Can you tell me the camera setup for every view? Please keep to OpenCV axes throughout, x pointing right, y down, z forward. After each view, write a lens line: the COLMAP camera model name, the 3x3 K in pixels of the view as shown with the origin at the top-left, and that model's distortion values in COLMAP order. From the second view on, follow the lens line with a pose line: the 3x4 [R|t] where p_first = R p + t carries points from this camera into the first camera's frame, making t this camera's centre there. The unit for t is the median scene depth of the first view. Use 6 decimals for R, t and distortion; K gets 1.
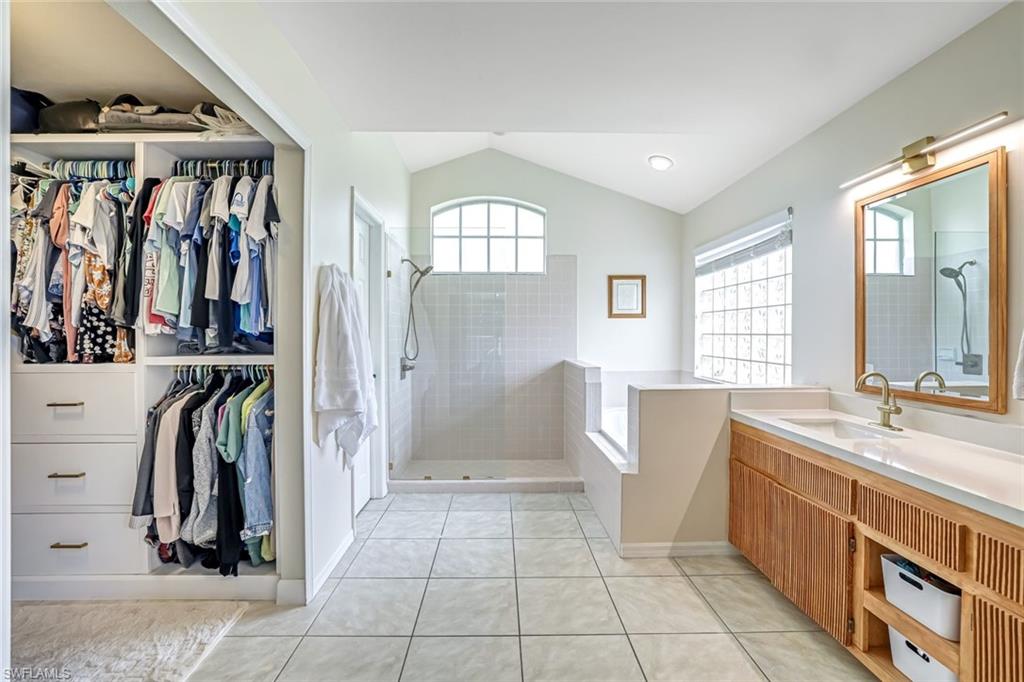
lens RADIAL K [[441.9, 0, 507.1], [0, 441.9, 334.8], [0, 0, 1]] dist [-0.016702, 0.002293]
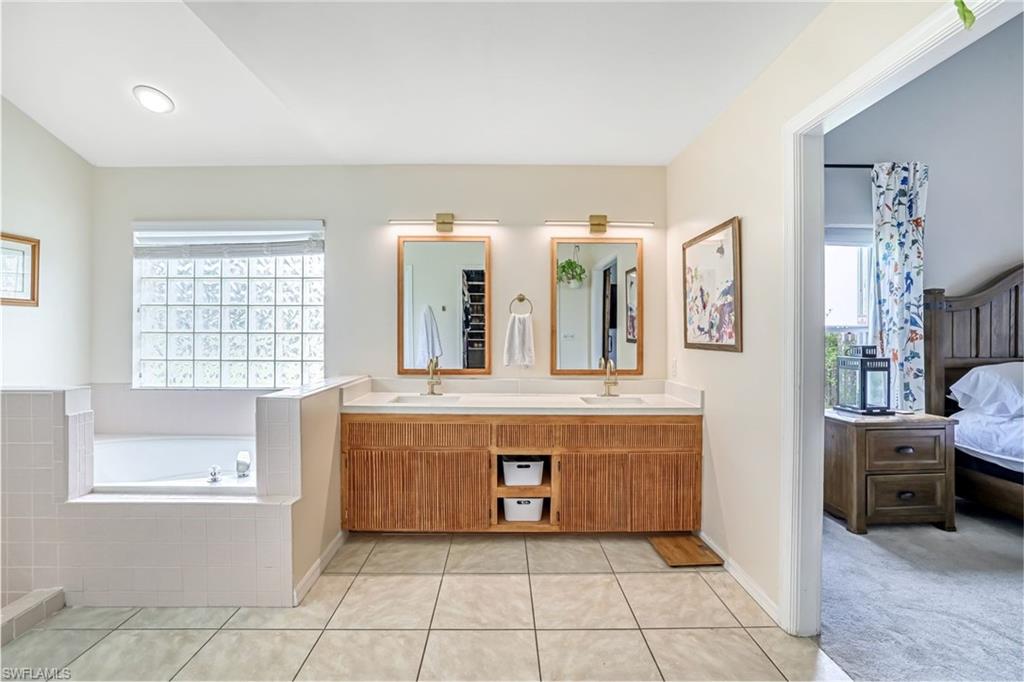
lens RADIAL K [[441.9, 0, 492.4], [0, 441.9, 335.7], [0, 0, 1]] dist [-0.016702, 0.002293]
pose [[0.024749, -0.002910, 0.999689, -0.596354], [0.000942, 0.999995, 0.002888, 0.003173], [-0.999693, 0.000871, 0.024752, 0.679274]]
